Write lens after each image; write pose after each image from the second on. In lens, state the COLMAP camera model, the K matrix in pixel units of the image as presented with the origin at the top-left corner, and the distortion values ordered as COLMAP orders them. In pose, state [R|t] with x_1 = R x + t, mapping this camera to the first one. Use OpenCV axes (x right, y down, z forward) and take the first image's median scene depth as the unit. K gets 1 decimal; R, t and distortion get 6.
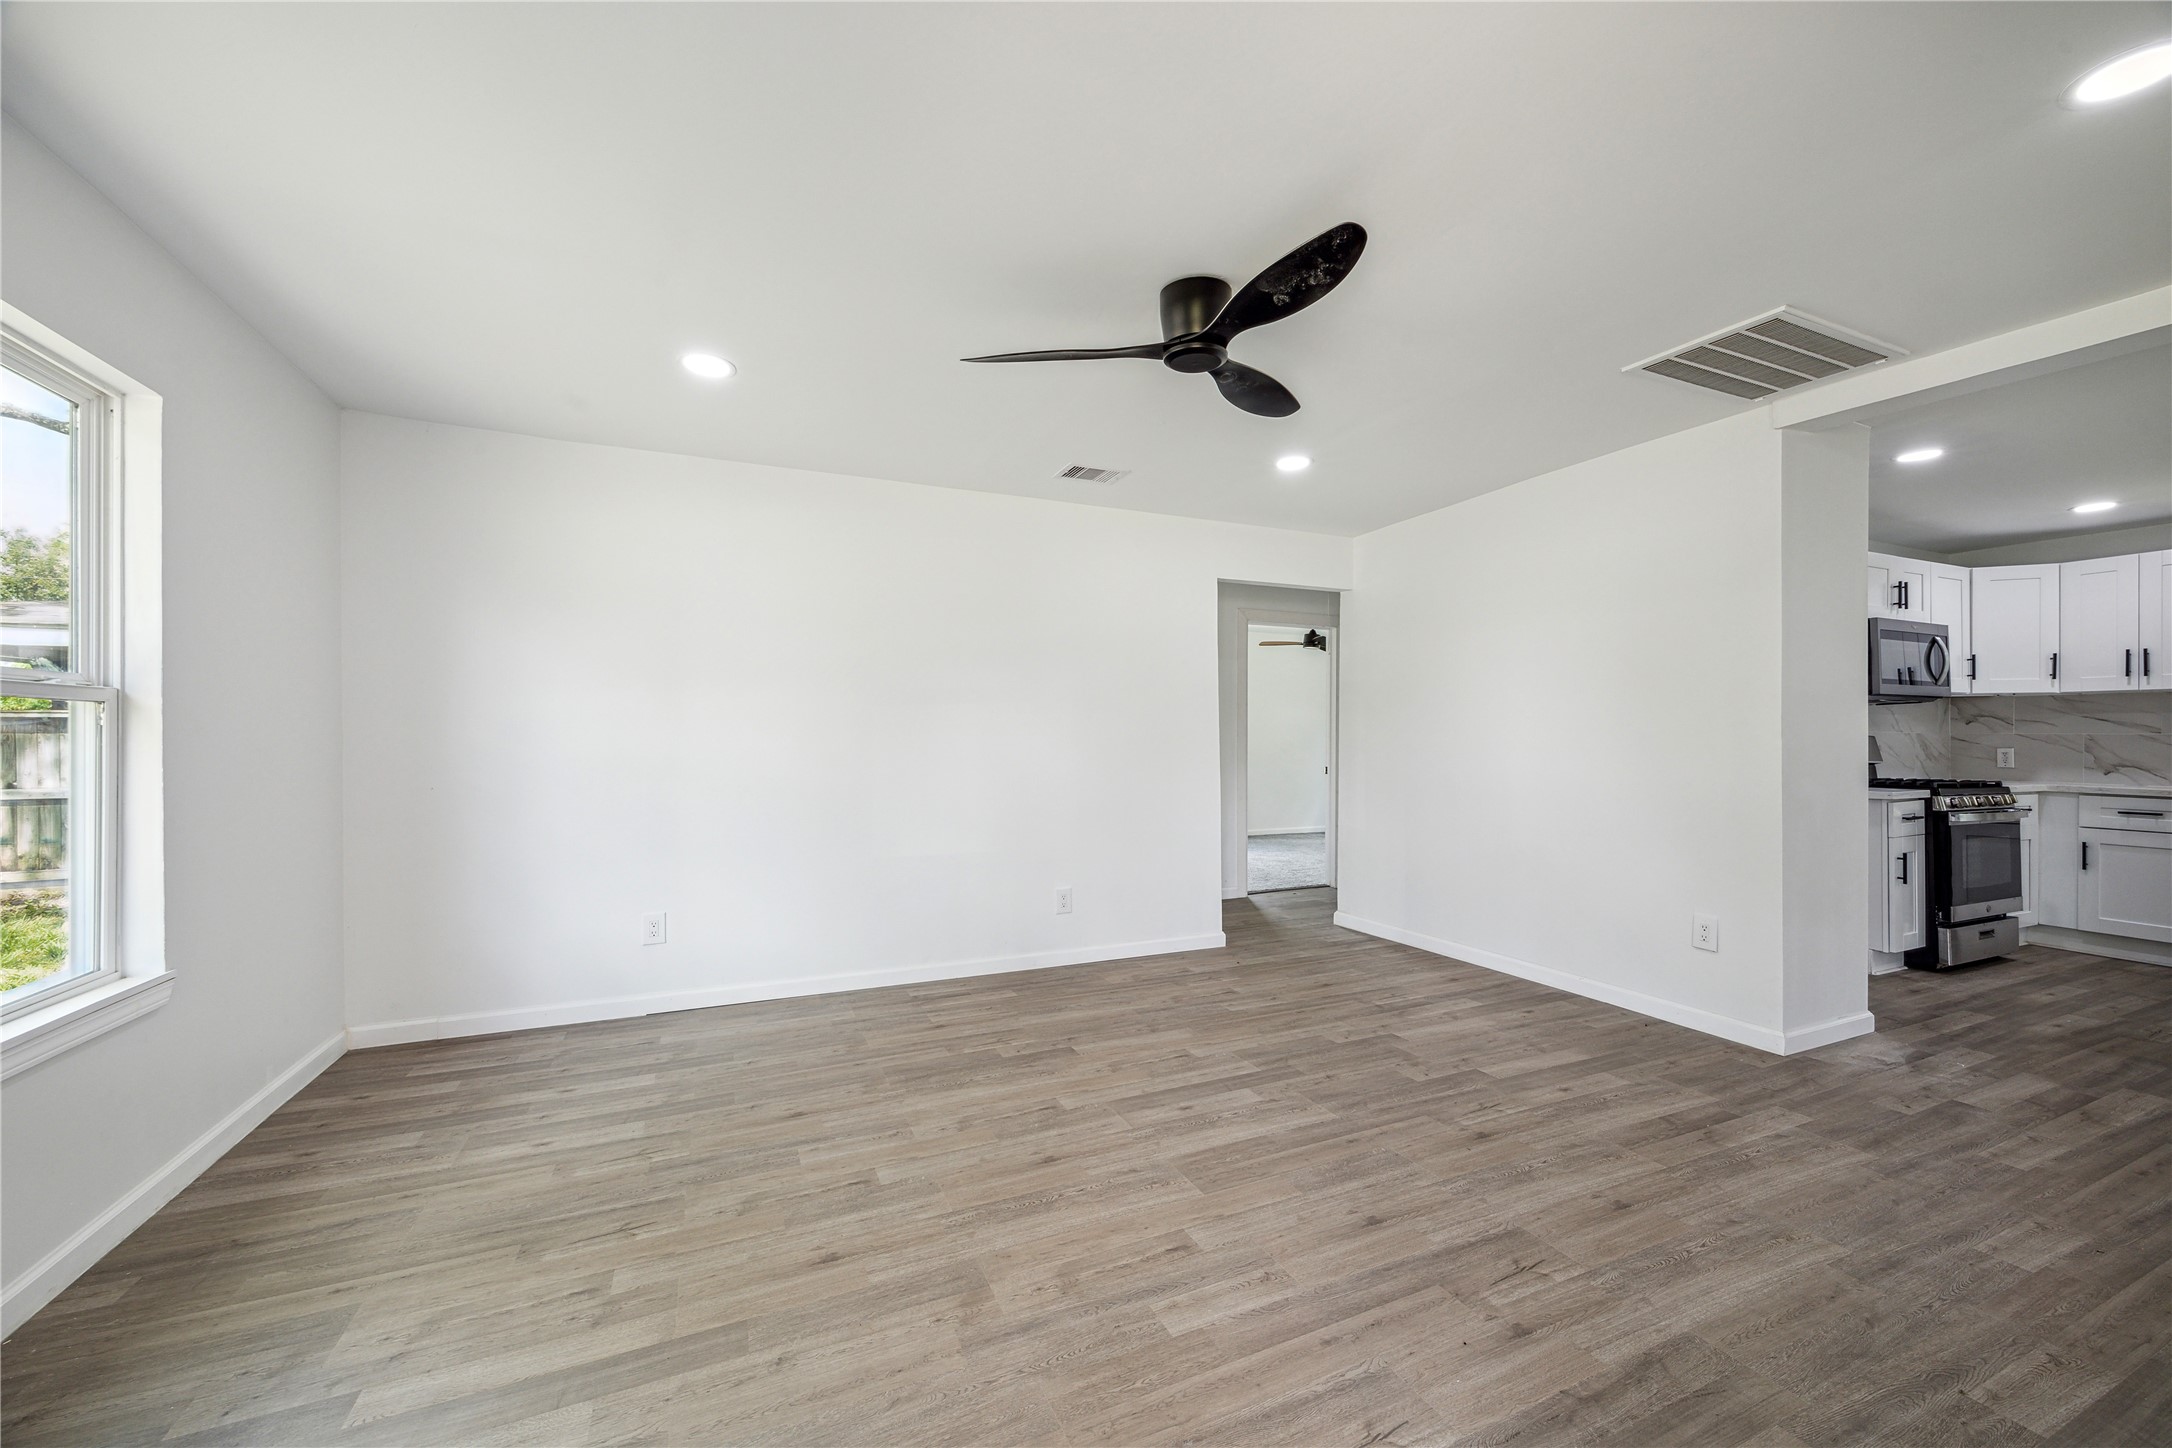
lens RADIAL K [[857.9, 0, 1086.0], [0, 857.9, 724.0], [0, 0, 1]] dist [0.029812, 0.000028]
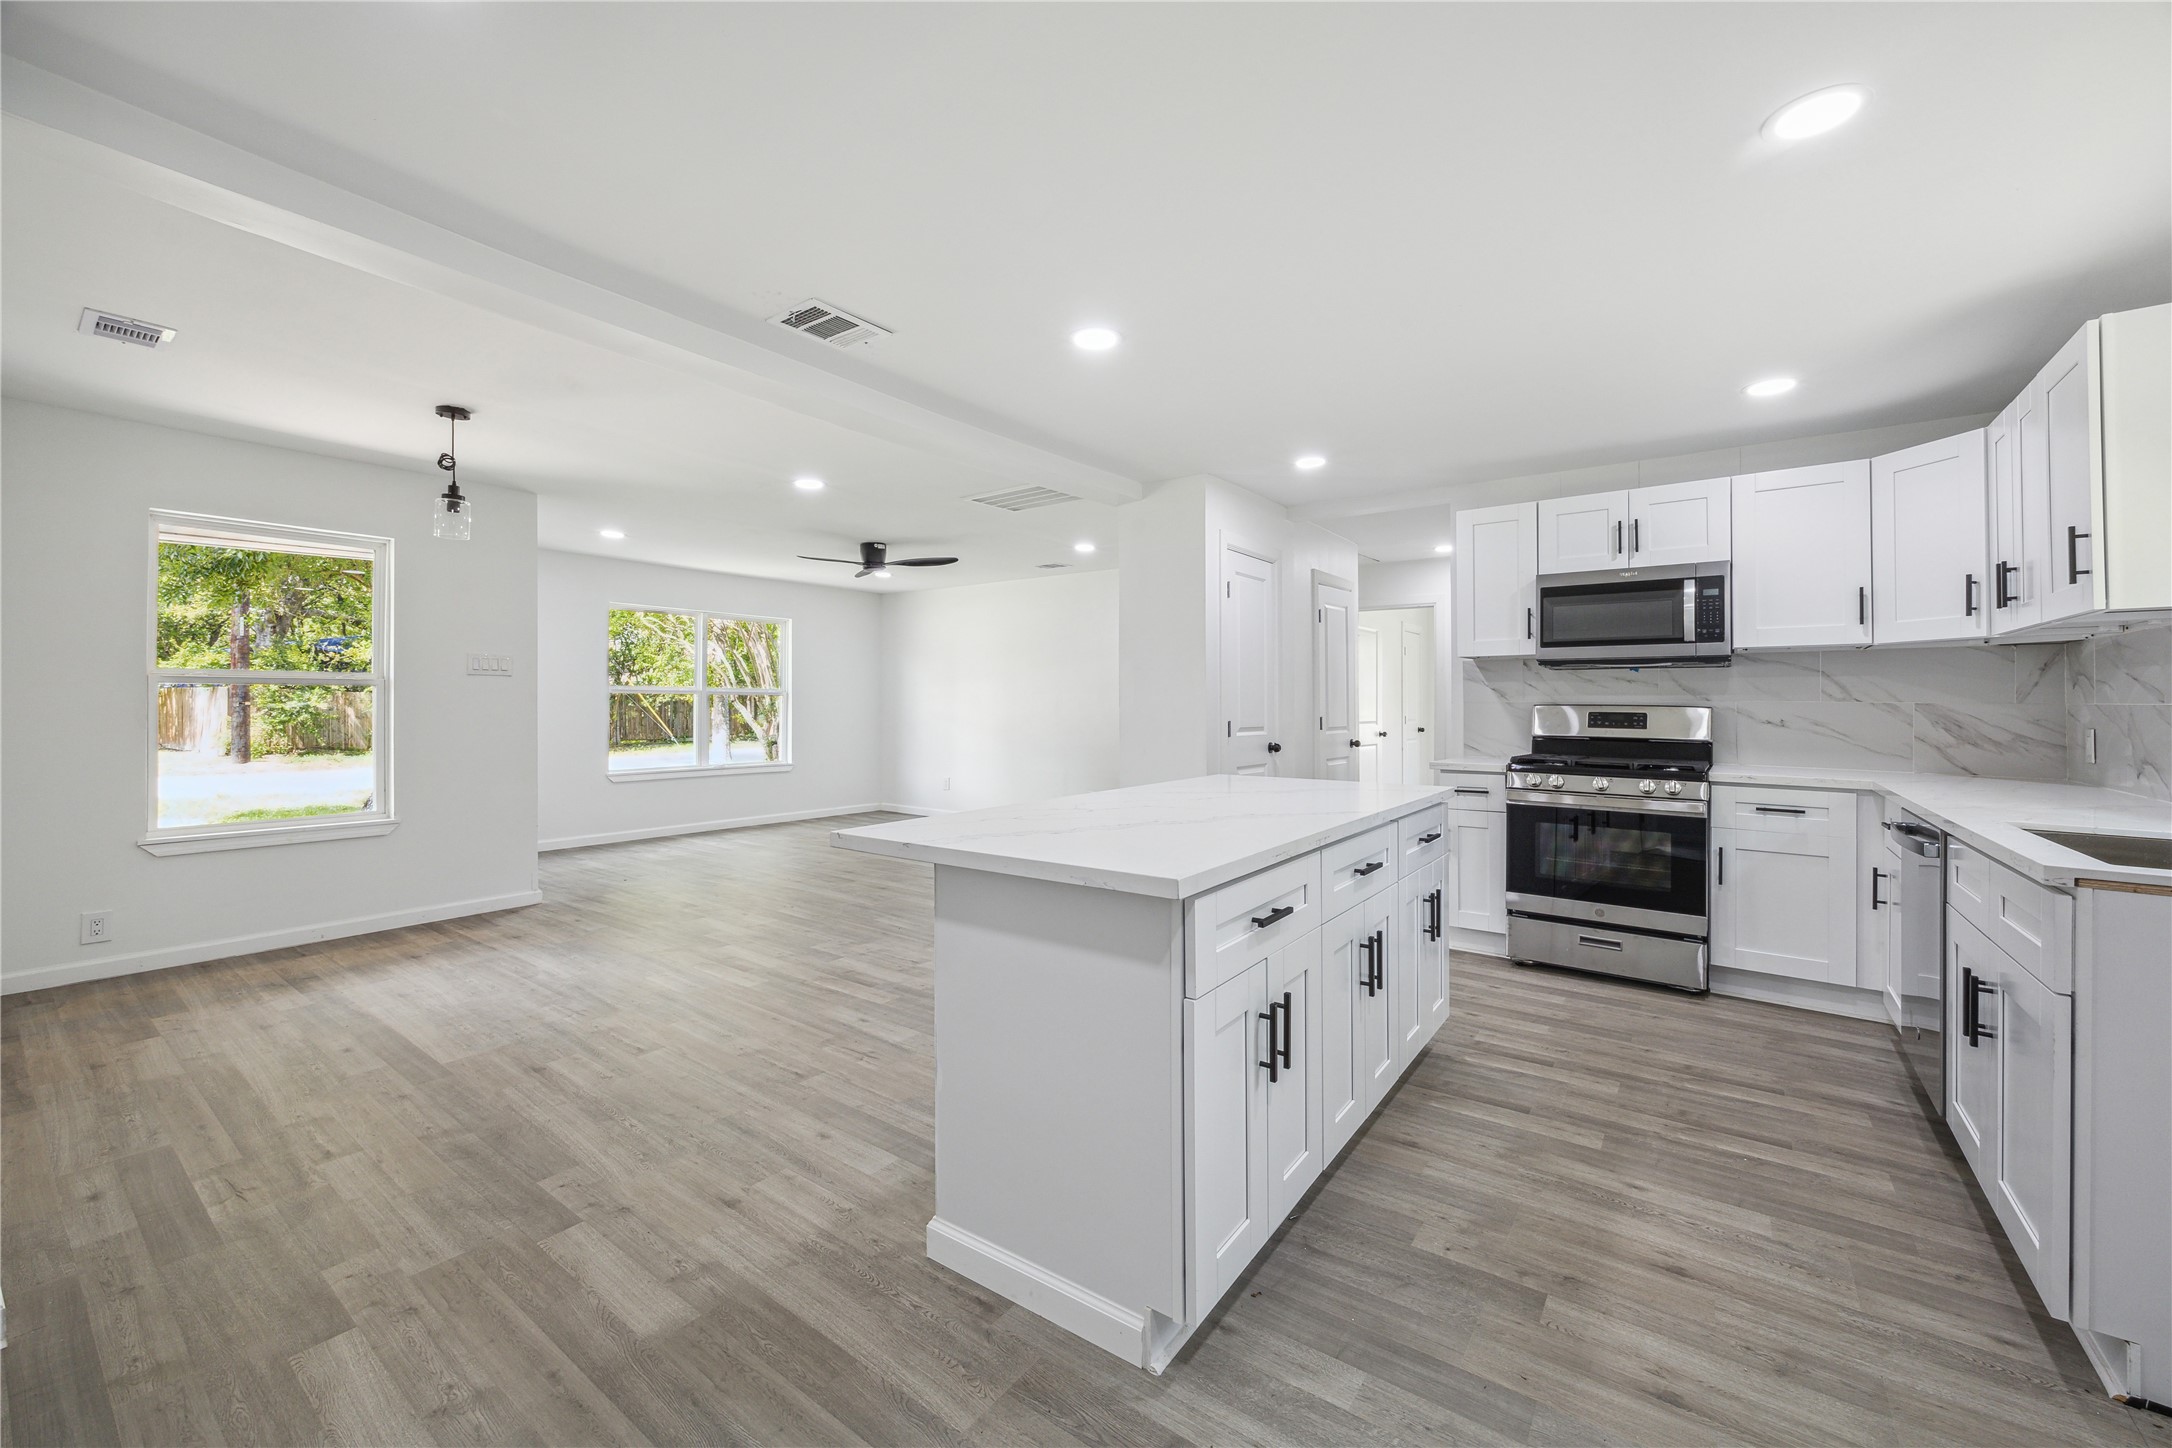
lens RADIAL K [[845.0, 0, 1088.2], [0, 845.0, 698.7], [0, 0, 1]] dist [-0.001106, -0.000070]
pose [[0.490472, -0.004279, -0.871446, 1.375226], [0.008522, 0.999964, -0.000114, 0.002904], [0.871415, -0.007371, 0.490491, 0.137177]]
